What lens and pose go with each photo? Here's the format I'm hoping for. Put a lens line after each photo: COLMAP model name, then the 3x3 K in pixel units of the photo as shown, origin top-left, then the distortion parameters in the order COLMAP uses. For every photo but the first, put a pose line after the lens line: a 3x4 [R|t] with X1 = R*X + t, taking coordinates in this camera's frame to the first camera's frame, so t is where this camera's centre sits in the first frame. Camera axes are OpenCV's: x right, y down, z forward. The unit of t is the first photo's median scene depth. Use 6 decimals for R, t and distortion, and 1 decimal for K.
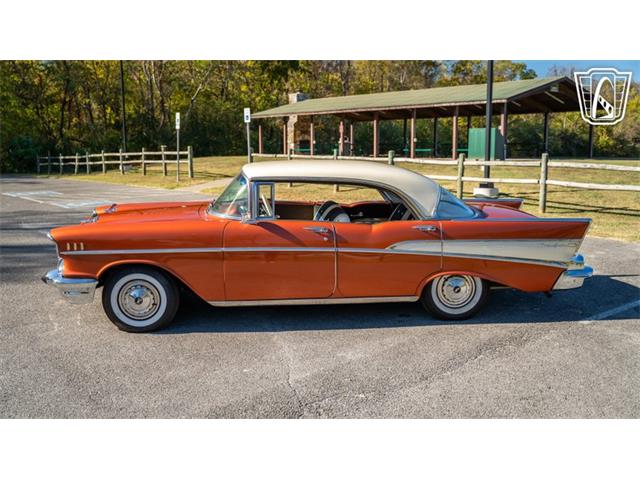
lens RADIAL K [[623.8, 0, 320.0], [0, 623.8, 240.0], [0, 0, 1]] dist [-0.082849, 0.216902]
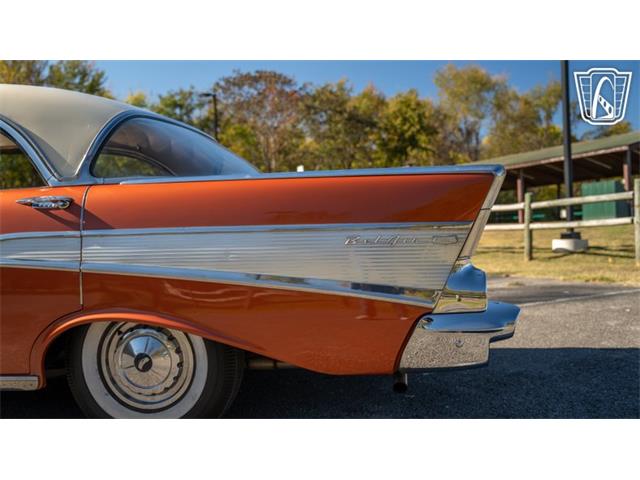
lens RADIAL K [[623.8, 0, 320.0], [0, 623.8, 240.0], [0, 0, 1]] dist [-0.082849, 0.216902]
pose [[0.973705, -0.029925, -0.225837, 0.410752], [-0.001806, 0.990290, -0.139005, 0.056230], [0.227804, 0.135757, 0.964197, 0.629342]]
